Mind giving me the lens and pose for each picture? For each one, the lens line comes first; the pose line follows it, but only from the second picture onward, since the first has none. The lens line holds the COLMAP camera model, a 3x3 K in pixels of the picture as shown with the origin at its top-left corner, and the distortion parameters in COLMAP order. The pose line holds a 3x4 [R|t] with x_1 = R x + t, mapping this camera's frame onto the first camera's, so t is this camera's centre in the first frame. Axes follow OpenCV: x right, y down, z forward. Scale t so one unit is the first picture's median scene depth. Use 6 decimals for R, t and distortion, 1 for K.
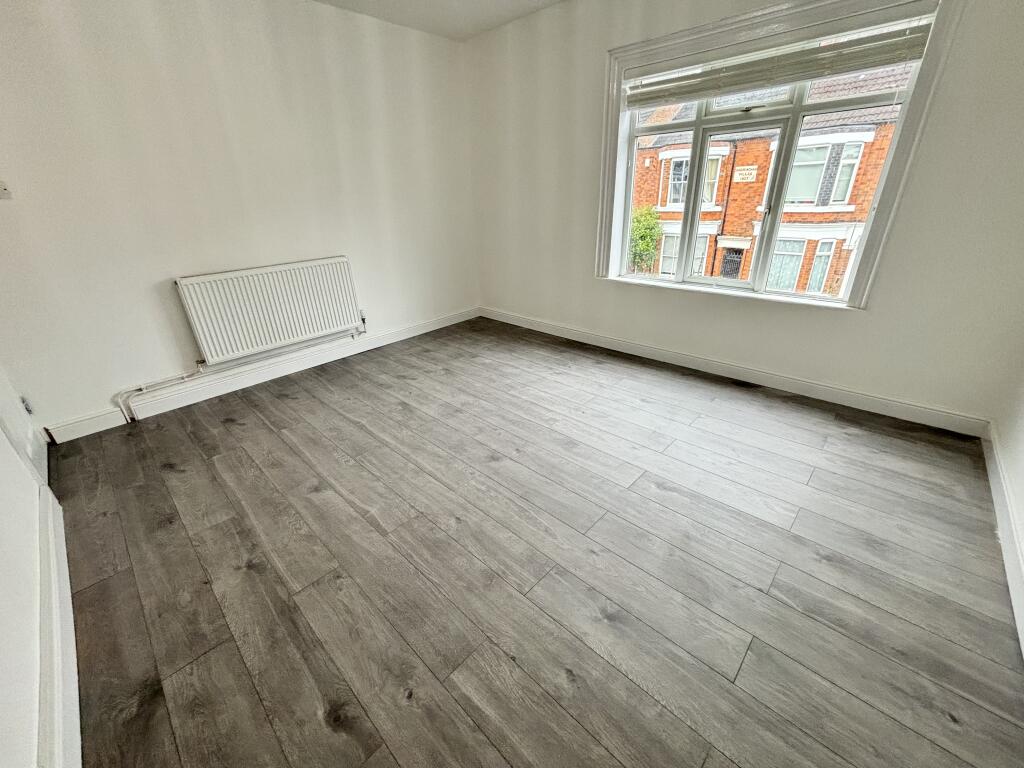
lens RADIAL K [[415.3, 0, 510.1], [0, 415.3, 383.2], [0, 0, 1]] dist [0.010889, -0.001169]
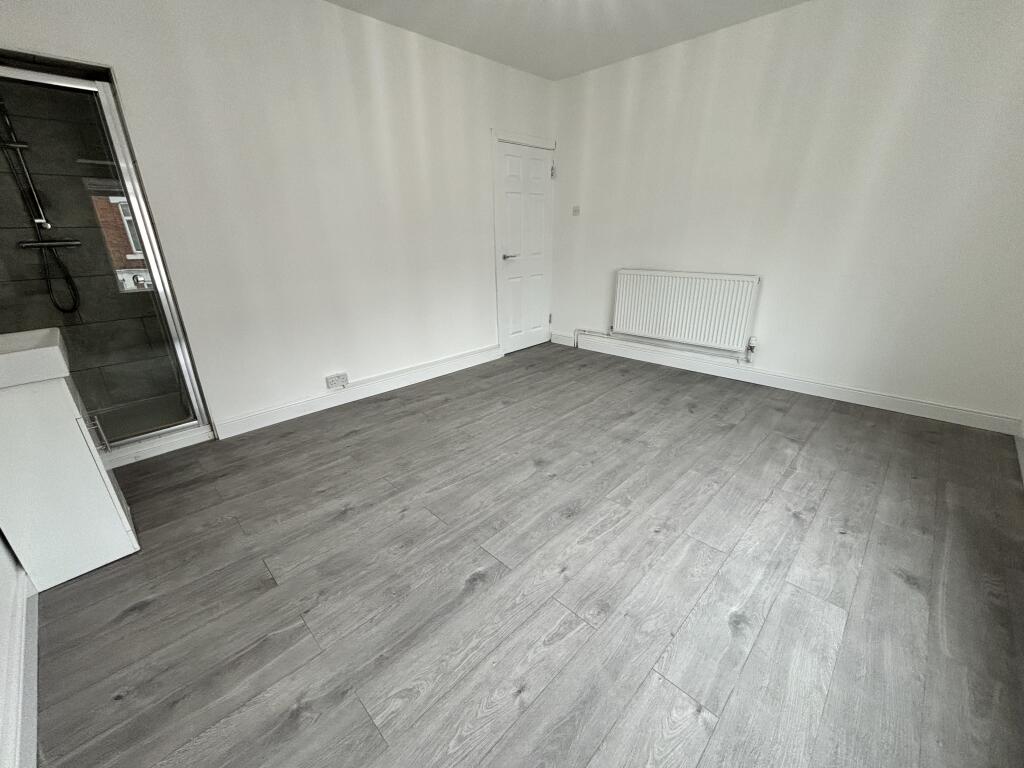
lens RADIAL K [[415.3, 0, 510.1], [0, 415.3, 383.2], [0, 0, 1]] dist [0.010889, -0.001169]
pose [[-0.026115, 0.372185, -0.927791, 0.689014], [-0.398831, 0.847163, 0.351067, -0.260154], [0.916653, 0.379200, 0.126316, 0.591703]]
